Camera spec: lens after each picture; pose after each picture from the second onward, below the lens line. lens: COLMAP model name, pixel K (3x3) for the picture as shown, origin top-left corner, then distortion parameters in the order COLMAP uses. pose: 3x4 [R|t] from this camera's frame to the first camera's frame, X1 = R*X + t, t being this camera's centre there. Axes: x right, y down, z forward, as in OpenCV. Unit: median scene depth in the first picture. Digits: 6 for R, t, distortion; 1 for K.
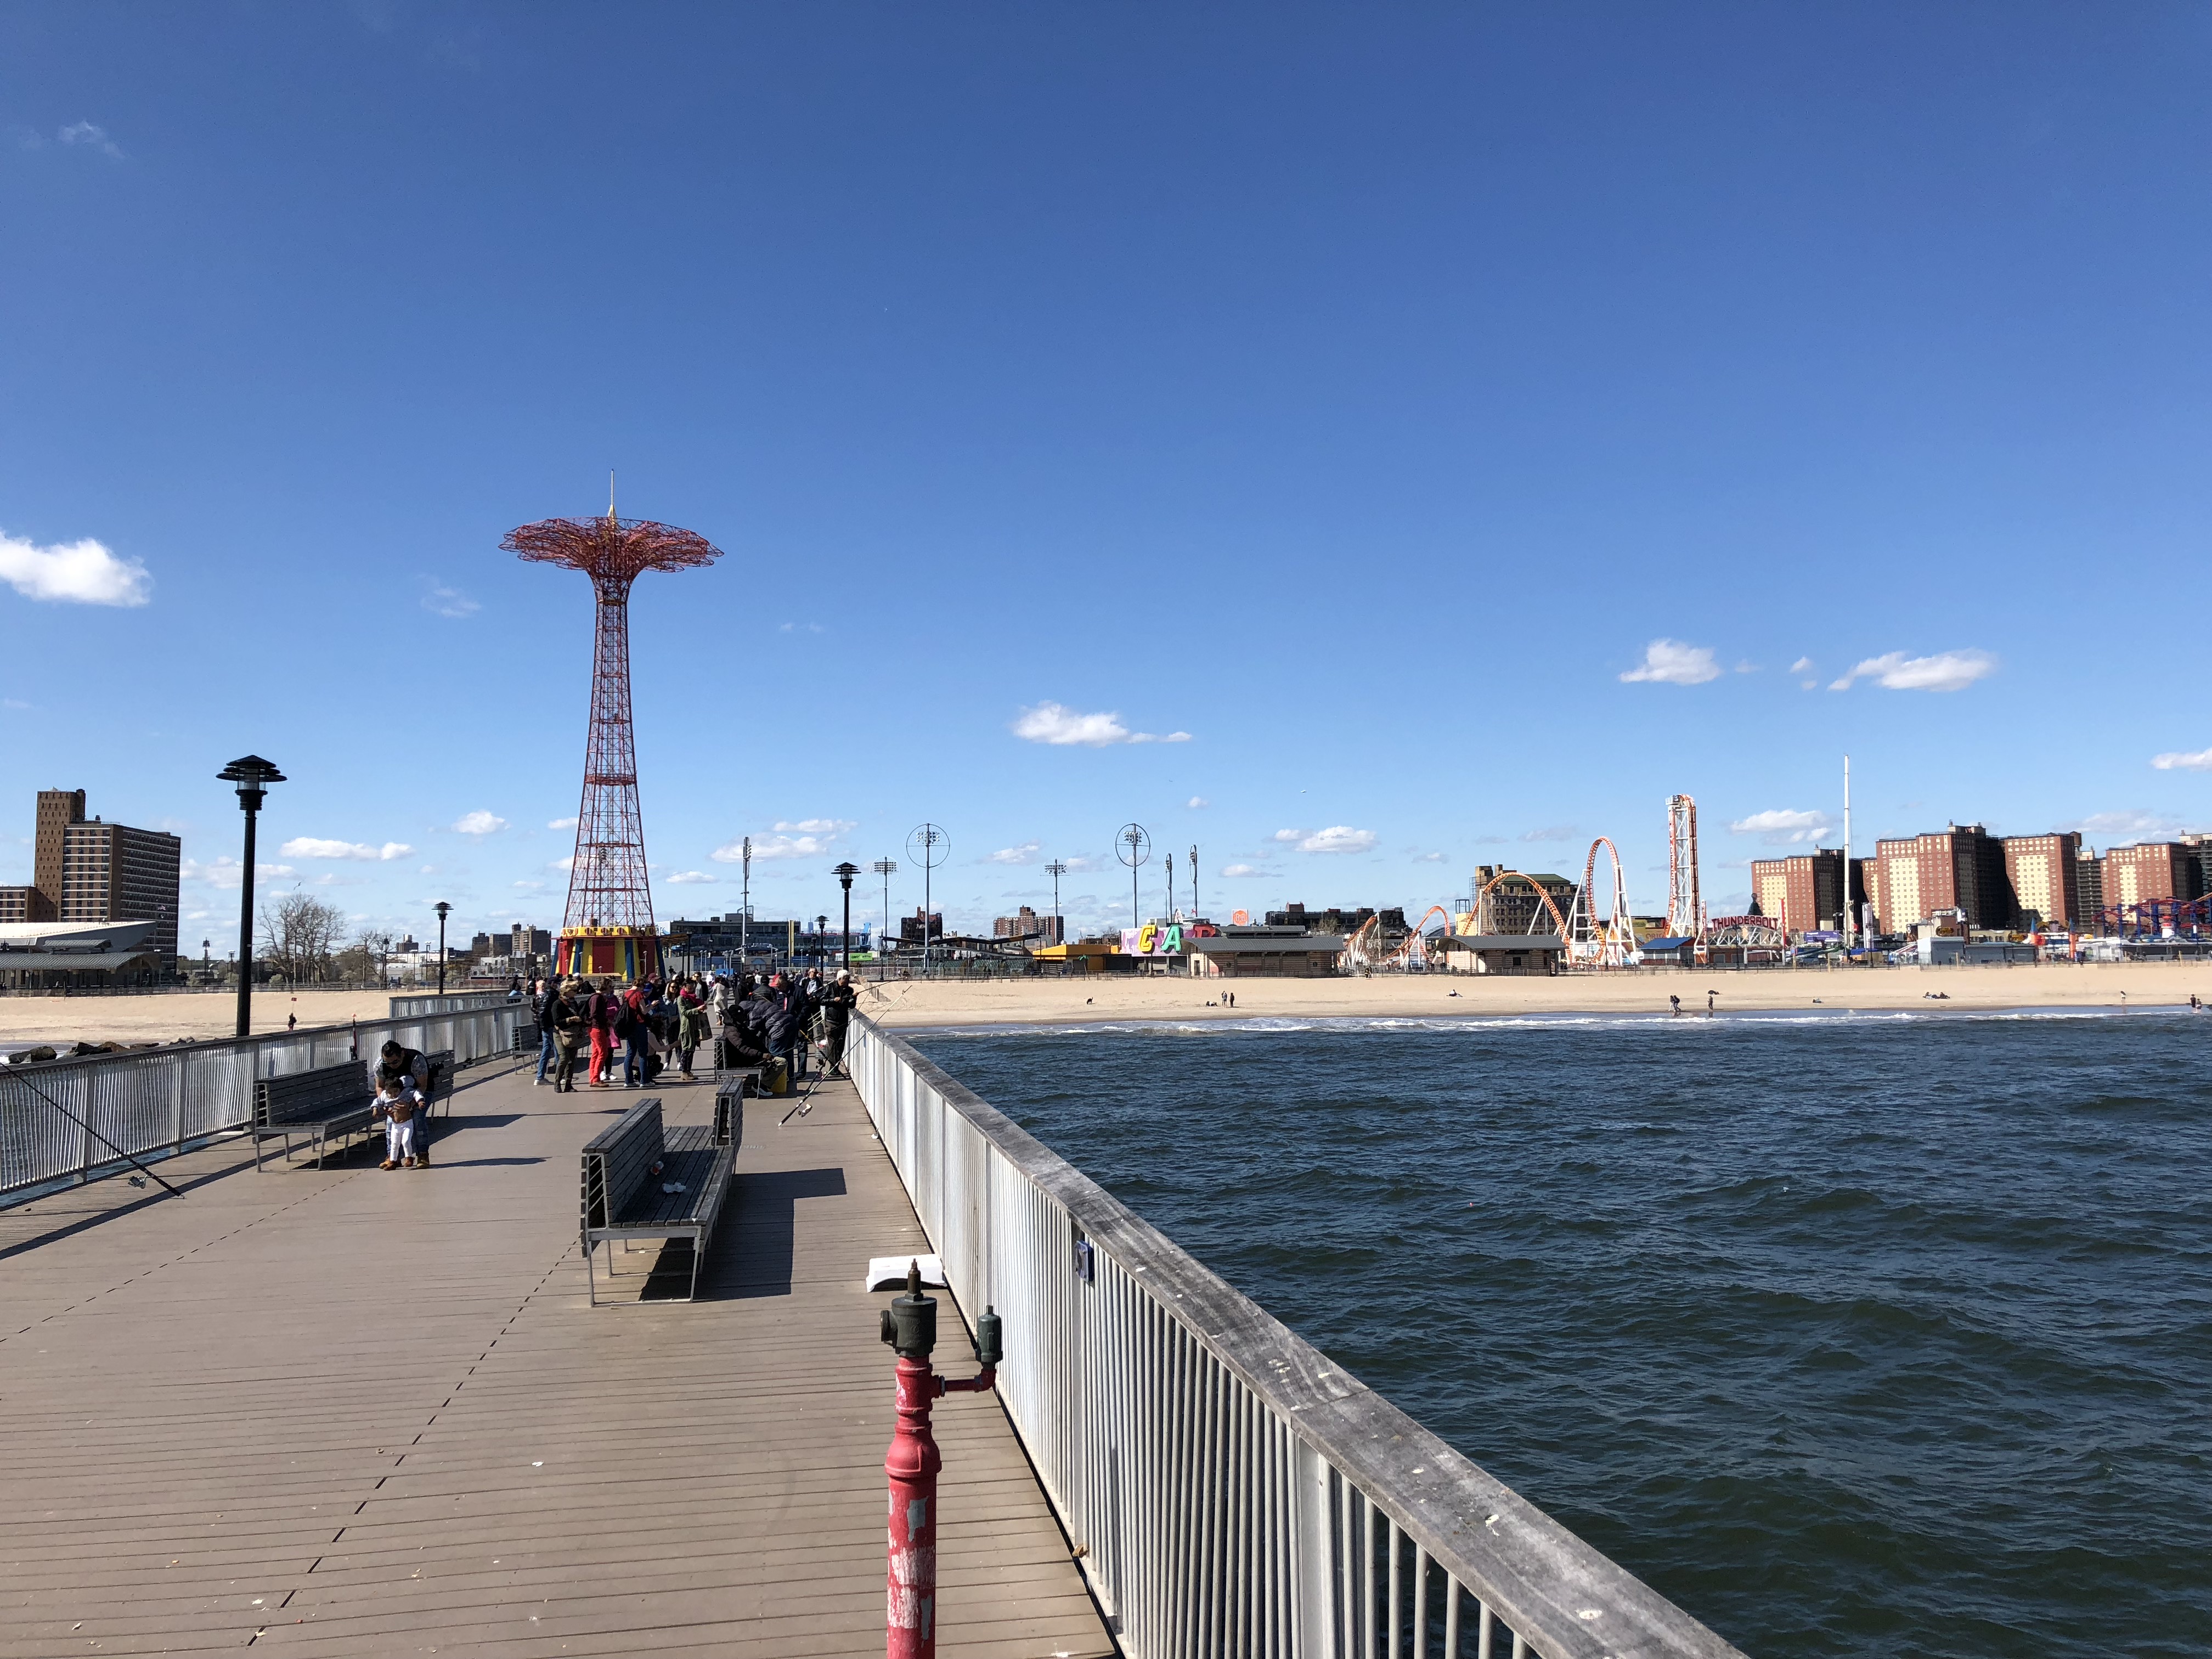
lens RADIAL K [[1802.1, 0, 1126.5], [0, 1802.1, 823.0], [0, 0, 1]] dist [0.047981, -0.051954]
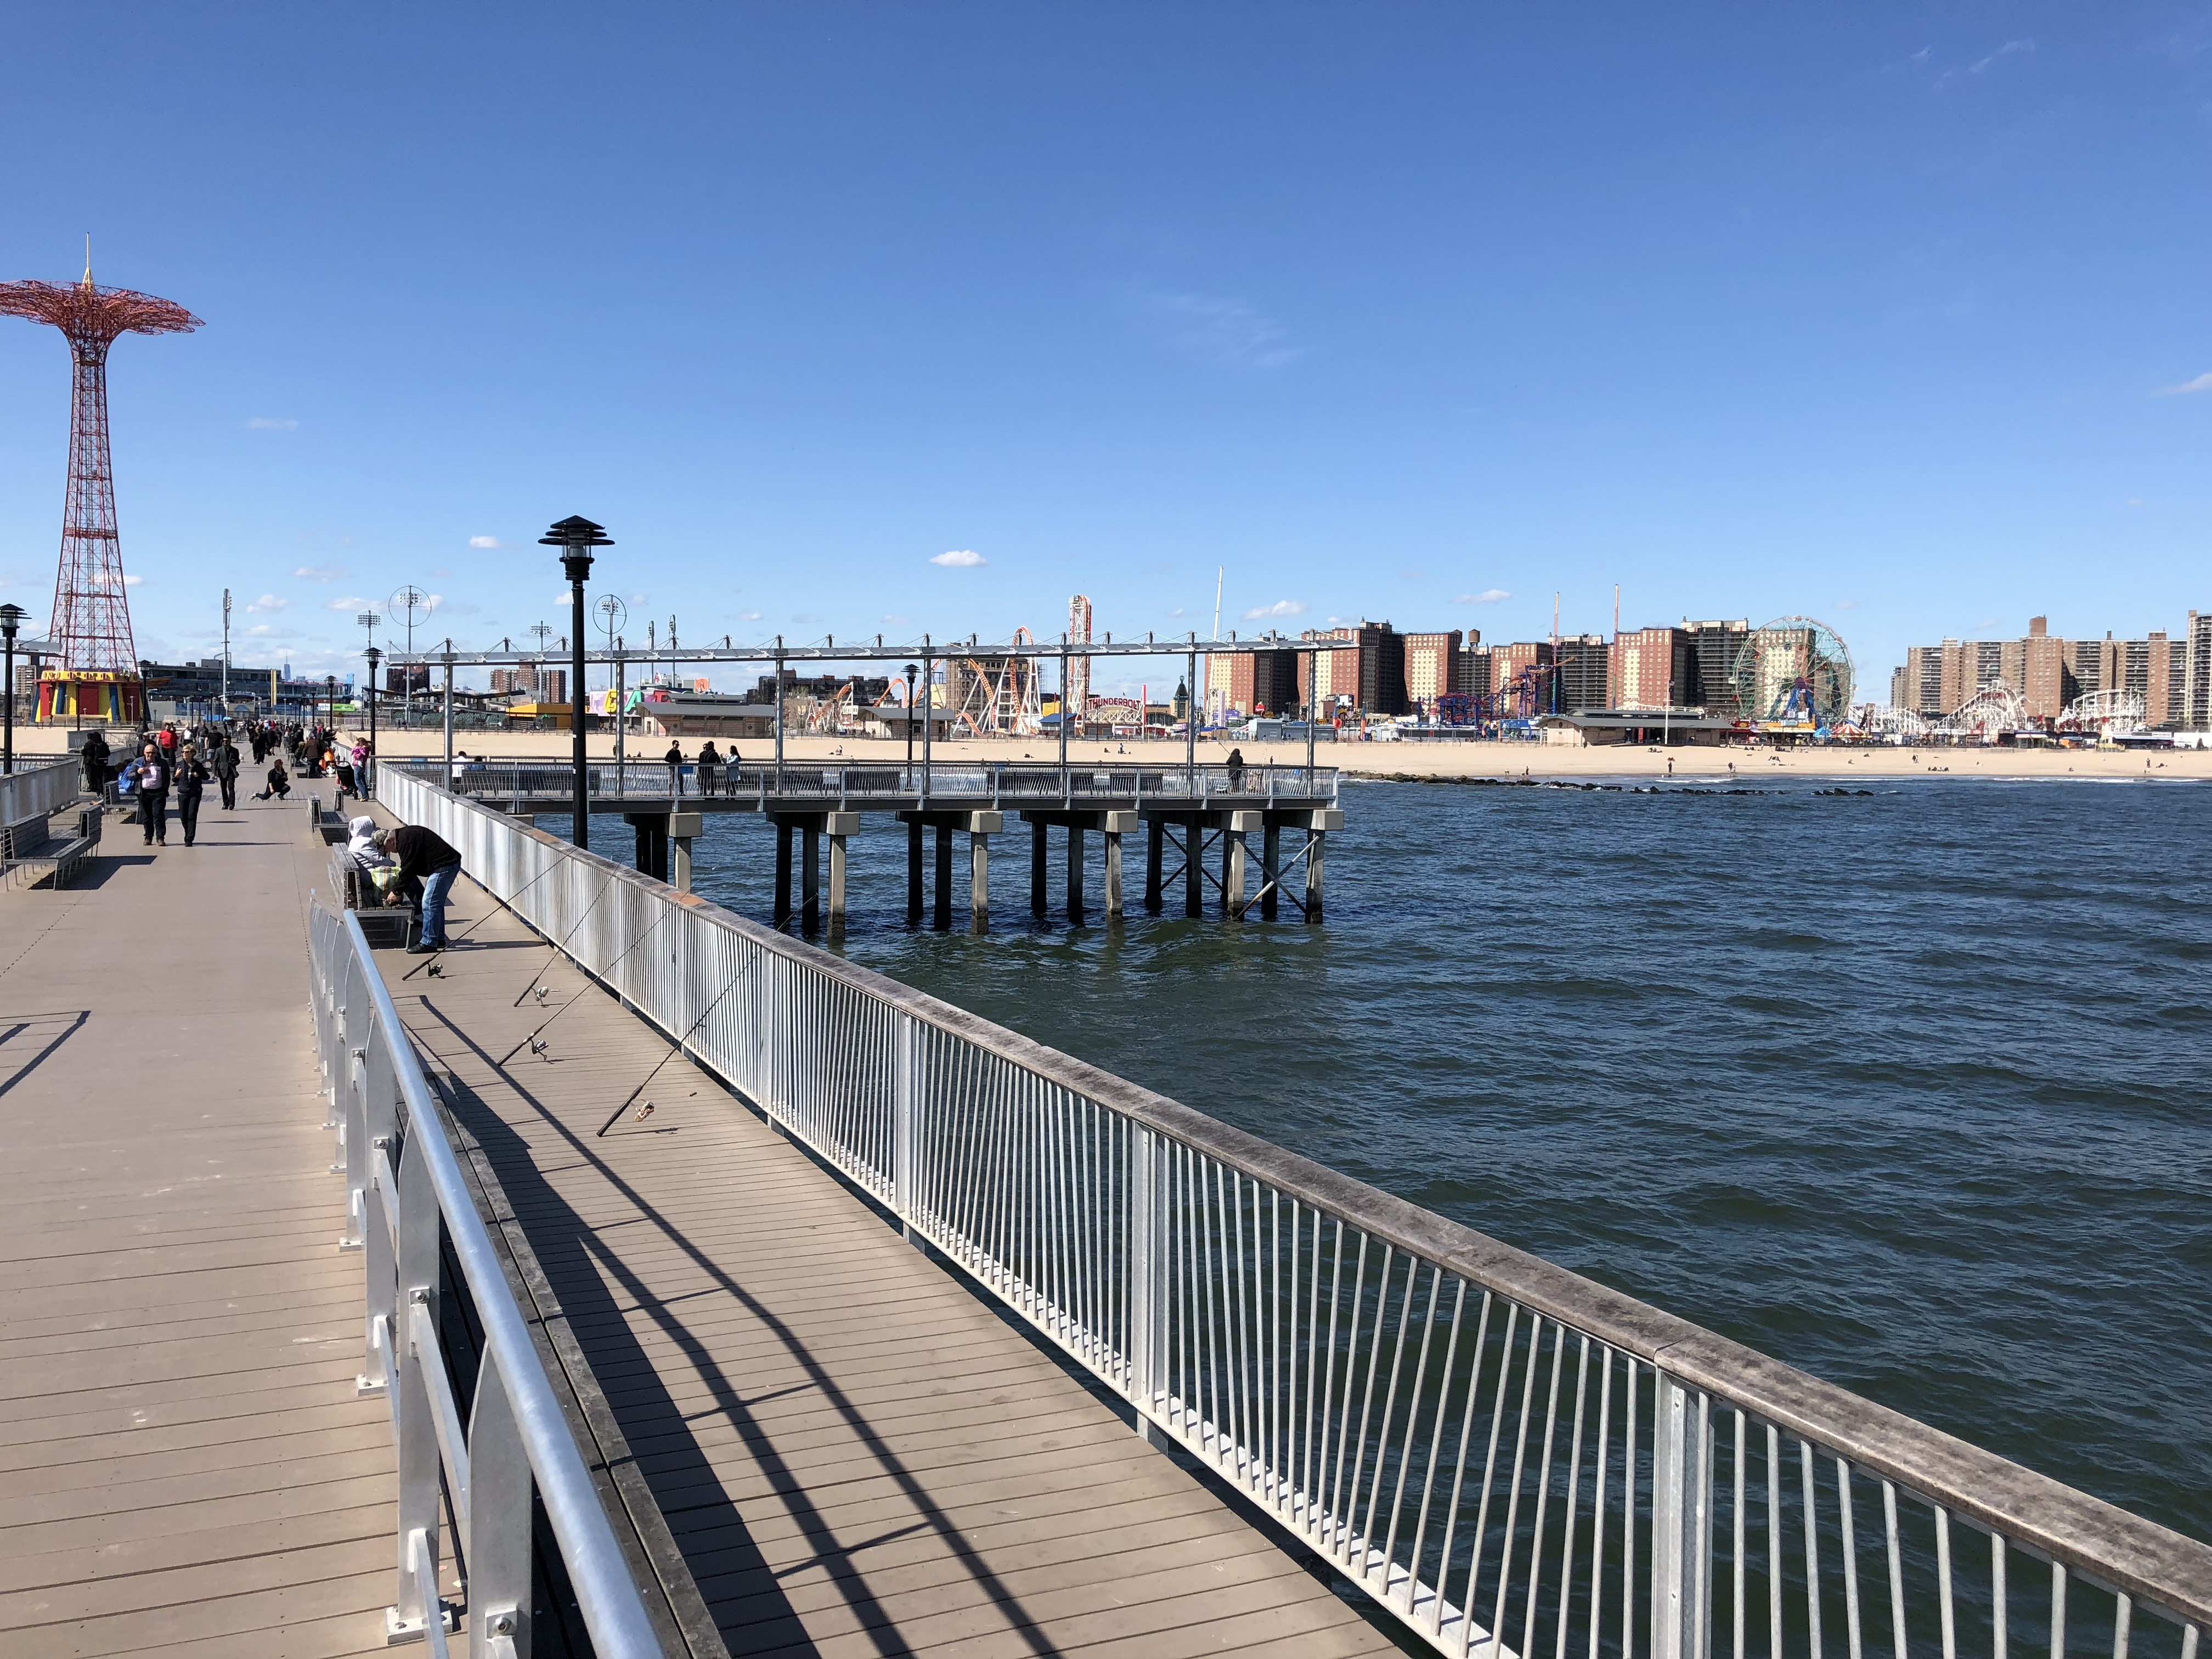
lens RADIAL K [[1802.1, 0, 1095.8], [0, 1802.1, 798.3], [0, 0, 1]] dist [0.047981, -0.051954]
pose [[0.969464, 0.019672, 0.244443, 0.028834], [-0.048118, 0.992660, 0.110950, -0.016395], [-0.240466, -0.119324, 0.963295, -0.189414]]
